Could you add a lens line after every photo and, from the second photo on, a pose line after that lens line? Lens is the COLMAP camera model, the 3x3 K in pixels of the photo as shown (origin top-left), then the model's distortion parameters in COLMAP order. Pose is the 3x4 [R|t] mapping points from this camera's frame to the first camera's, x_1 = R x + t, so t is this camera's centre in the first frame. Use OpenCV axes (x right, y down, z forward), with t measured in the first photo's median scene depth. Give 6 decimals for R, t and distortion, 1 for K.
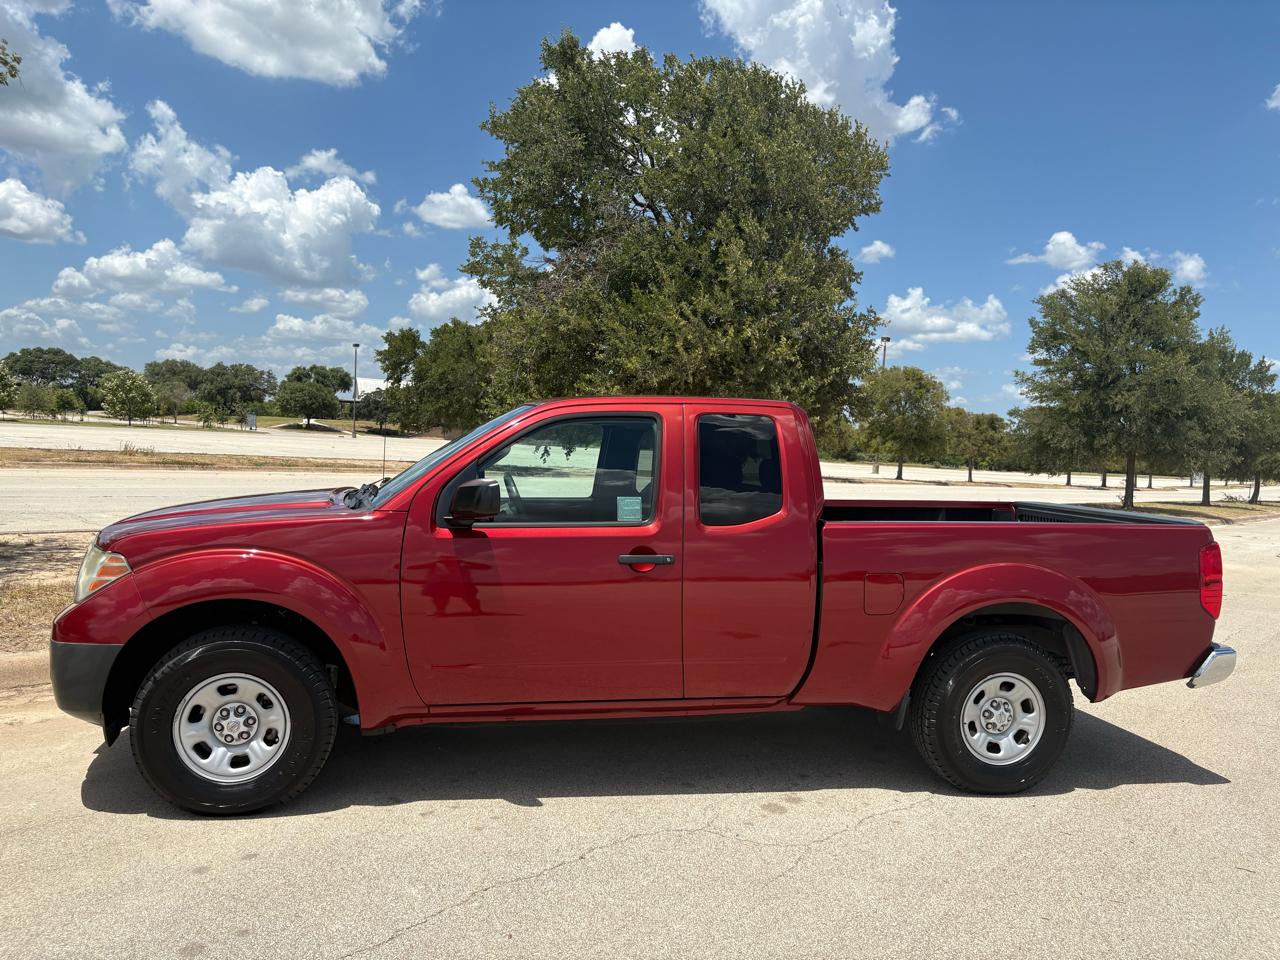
lens RADIAL K [[970.9, 0, 637.9], [0, 970.9, 485.4], [0, 0, 1]] dist [0.015612, -0.003688]
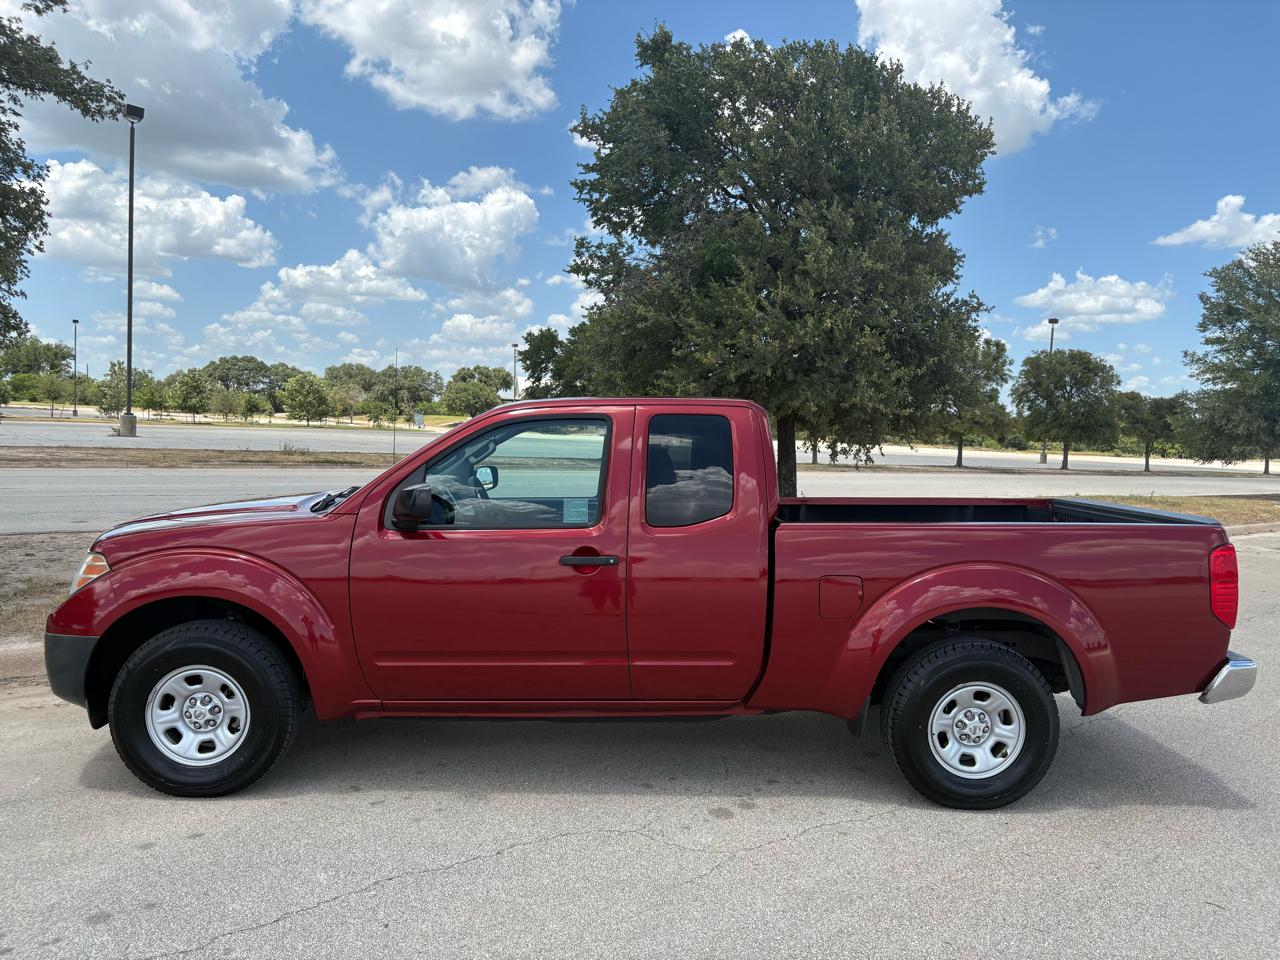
lens RADIAL K [[973.0, 0, 639.0], [0, 973.0, 482.4], [0, 0, 1]] dist [0.014201, -0.000101]
pose [[0.986954, -0.008076, -0.160802, 0.070960], [0.008732, 0.999956, 0.003368, -0.002530], [0.160768, -0.004728, 0.986981, 0.003930]]
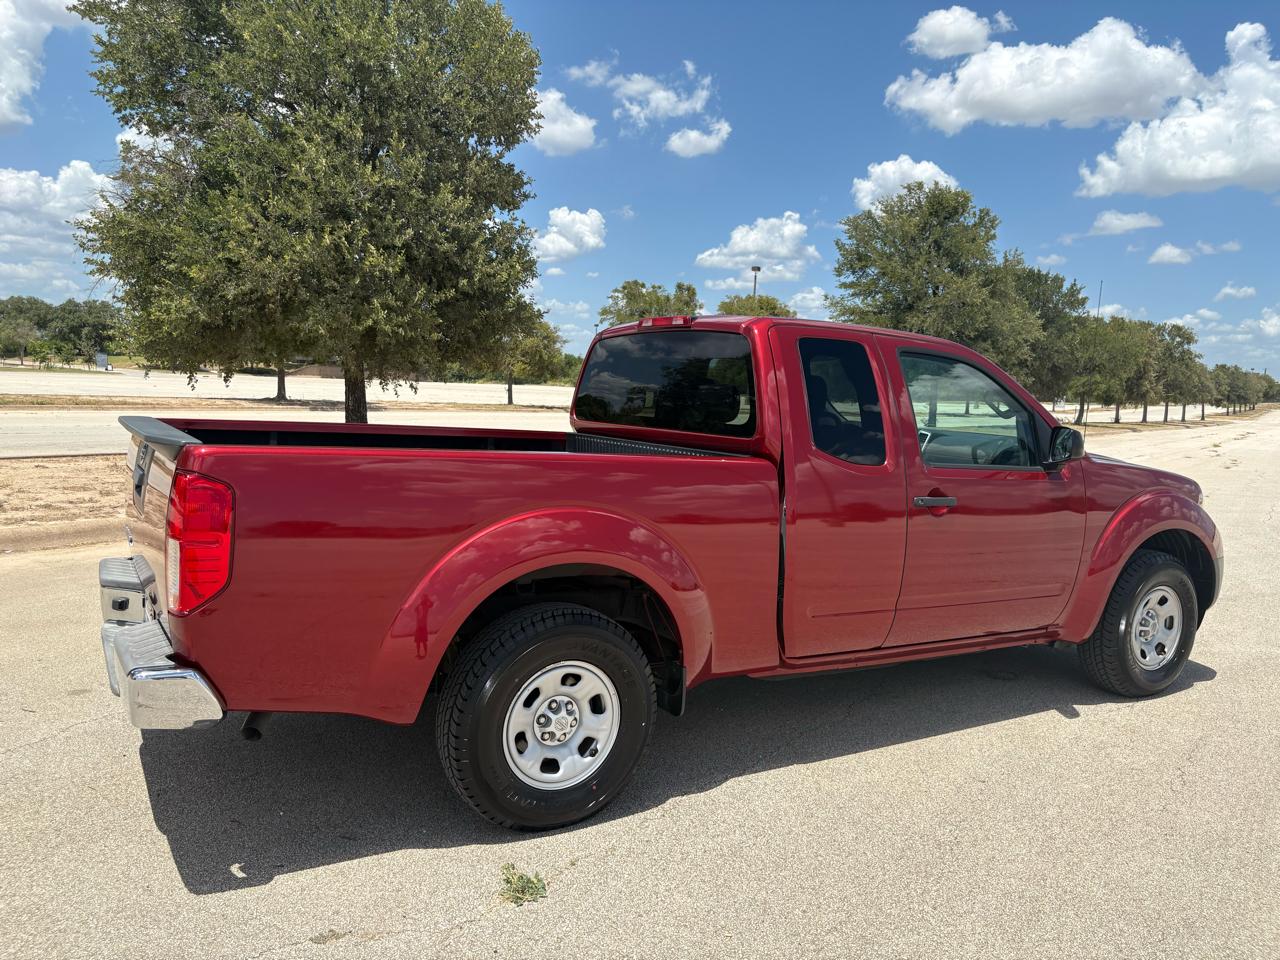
lens RADIAL K [[971.3, 0, 635.5], [0, 971.3, 485.5], [0, 0, 1]] dist [0.016537, -0.007373]
pose [[0.995031, -0.027569, 0.095672, 0.259316], [0.021146, 0.997494, 0.067515, 0.014813], [-0.097294, -0.065157, 0.993121, 0.049447]]
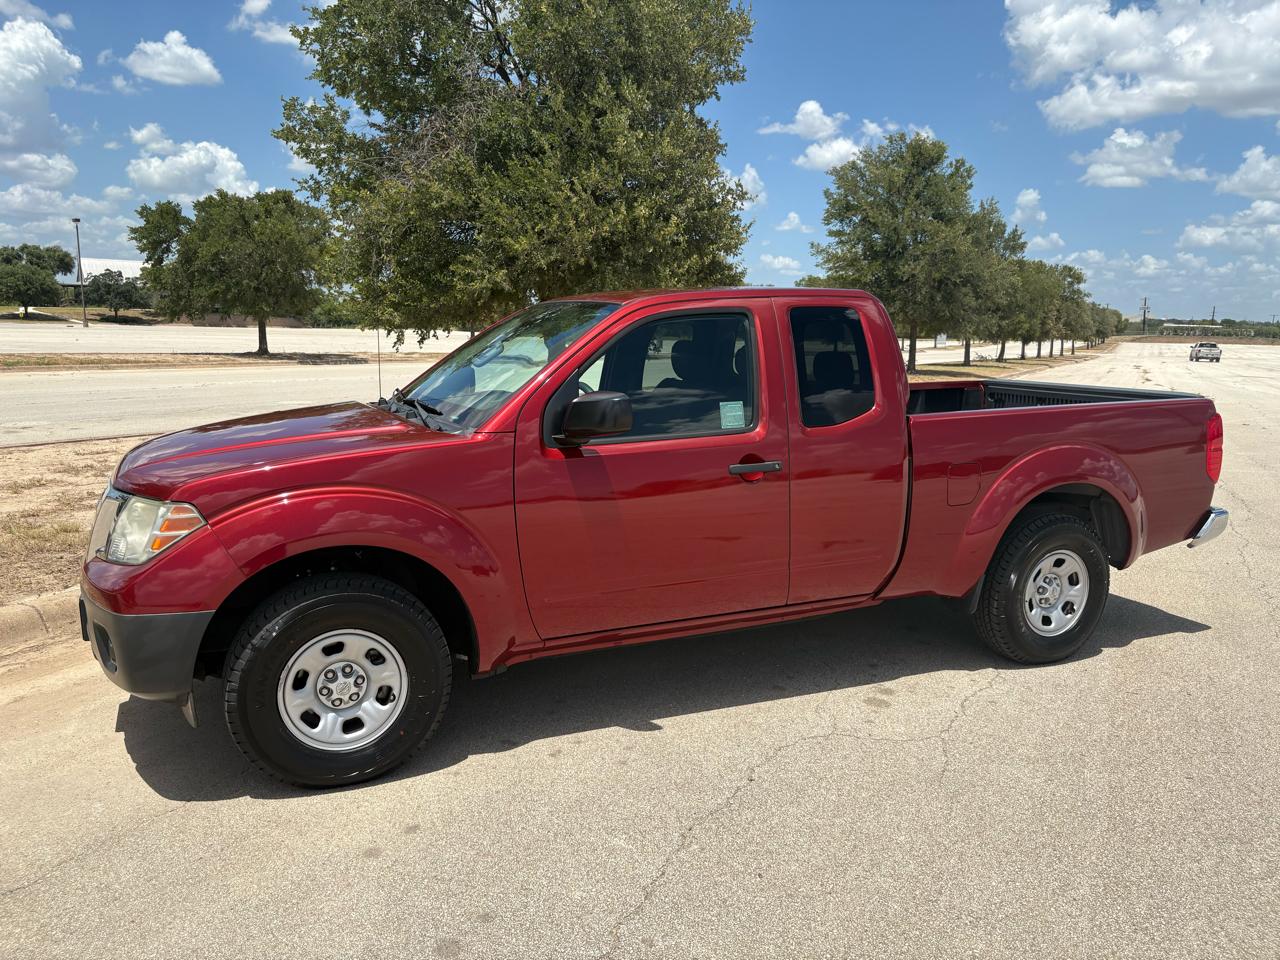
lens RADIAL K [[972.2, 0, 639.8], [0, 972.2, 490.7], [0, 0, 1]] dist [0.014136, -0.015323]
pose [[0.972472, -0.070011, 0.222254, -0.100168], [0.040391, 0.990005, 0.135128, -0.010628], [-0.229493, -0.122431, 0.965579, 0.034460]]
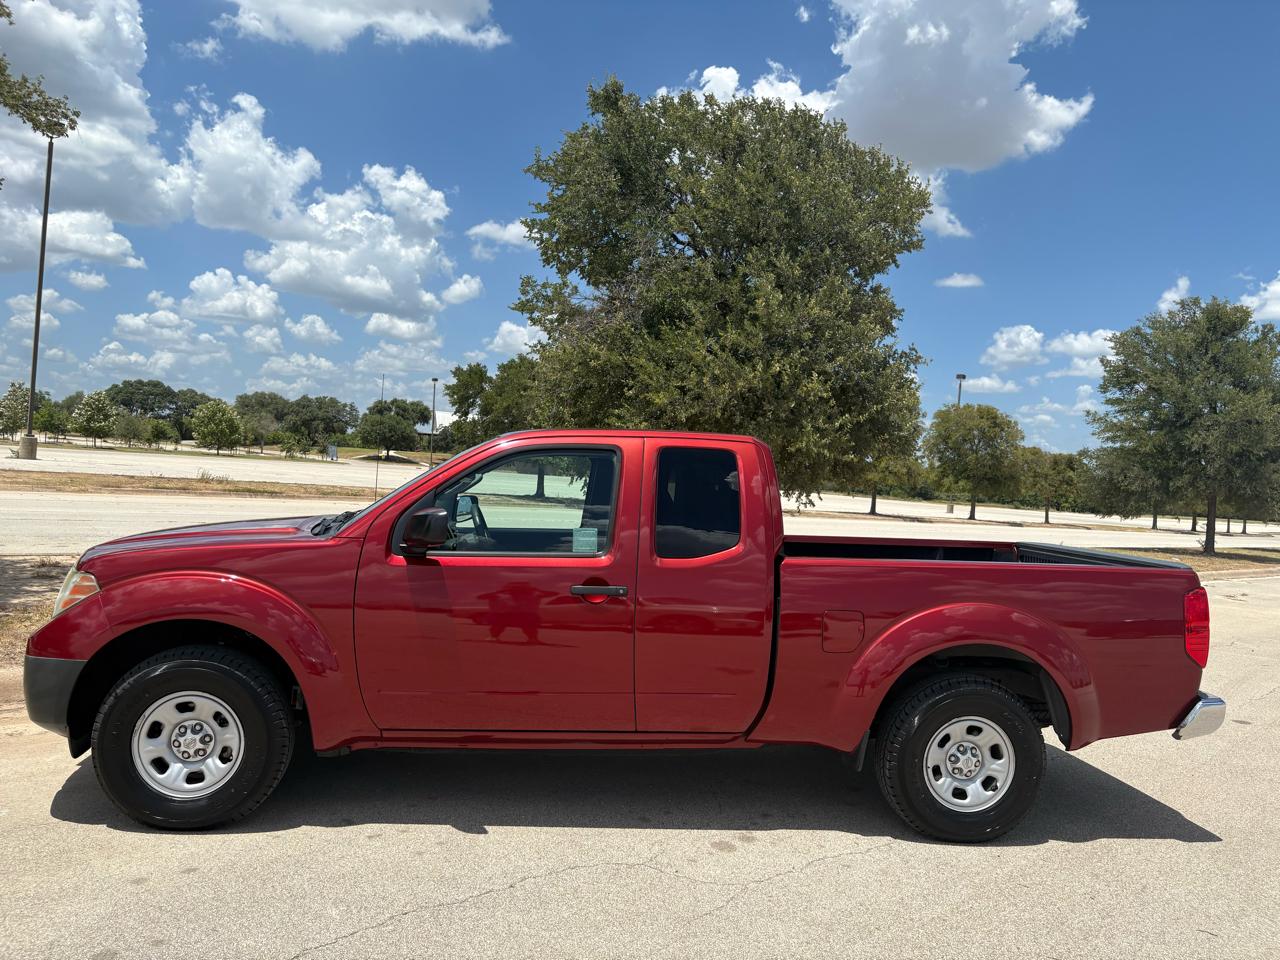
lens RADIAL K [[968.6, 0, 638.0], [0, 968.6, 485.3], [0, 0, 1]] dist [0.020680, -0.009580]
pose [[0.997028, 0.015028, -0.075562, 0.039435], [-0.017759, 0.999208, -0.035604, 0.000621], [0.074967, 0.036840, 0.996505, -0.001328]]
